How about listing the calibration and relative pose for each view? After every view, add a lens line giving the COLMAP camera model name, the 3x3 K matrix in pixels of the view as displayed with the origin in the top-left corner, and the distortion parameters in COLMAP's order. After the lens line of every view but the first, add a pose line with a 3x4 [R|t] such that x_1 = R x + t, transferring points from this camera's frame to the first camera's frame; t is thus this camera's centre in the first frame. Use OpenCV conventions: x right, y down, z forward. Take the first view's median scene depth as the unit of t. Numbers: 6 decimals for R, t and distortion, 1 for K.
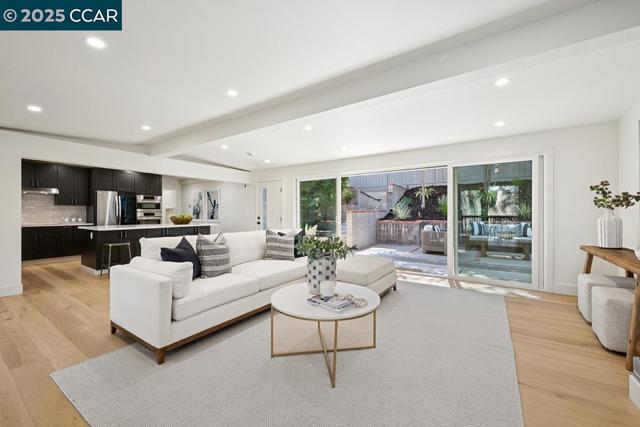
lens RADIAL K [[261.5, 0, 321.0], [0, 261.5, 215.5], [0, 0, 1]] dist [-0.002205, -0.000174]
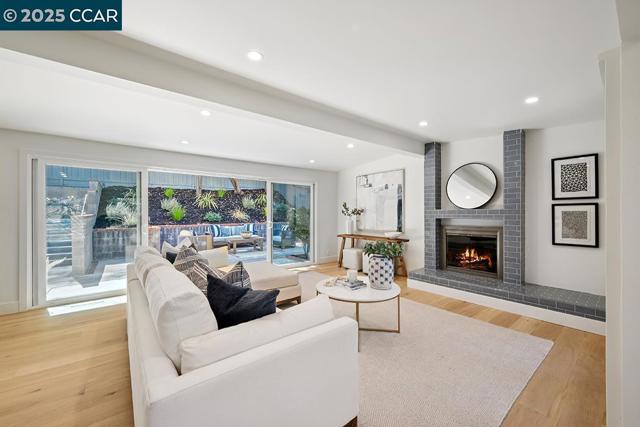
lens RADIAL K [[250.4, 0, 322.9], [0, 250.4, 214.2], [0, 0, 1]] dist [0.003276, 0.000319]
pose [[0.303941, 0.006150, 0.952671, -0.337530], [0.012542, 0.999867, -0.010456, -0.006814], [-0.952608, 0.015126, 0.303823, 0.211962]]
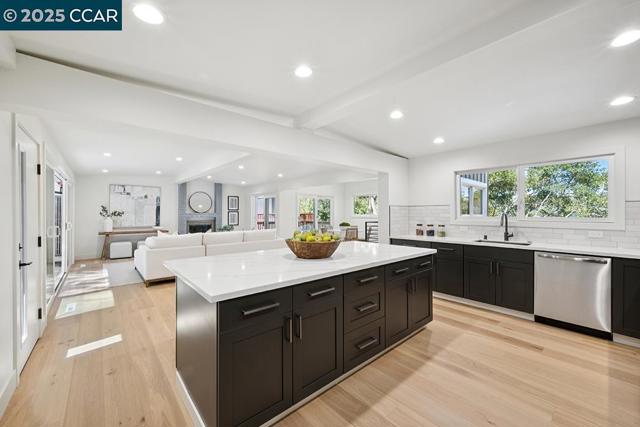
lens RADIAL K [[250.4, 0, 322.9], [0, 250.4, 214.2], [0, 0, 1]] dist [0.003276, 0.000319]
pose [[-0.970476, 0.002931, 0.241180, -0.576102], [0.007039, 0.999844, 0.016173, -0.027912], [-0.241095, 0.017393, -0.970346, 1.086199]]
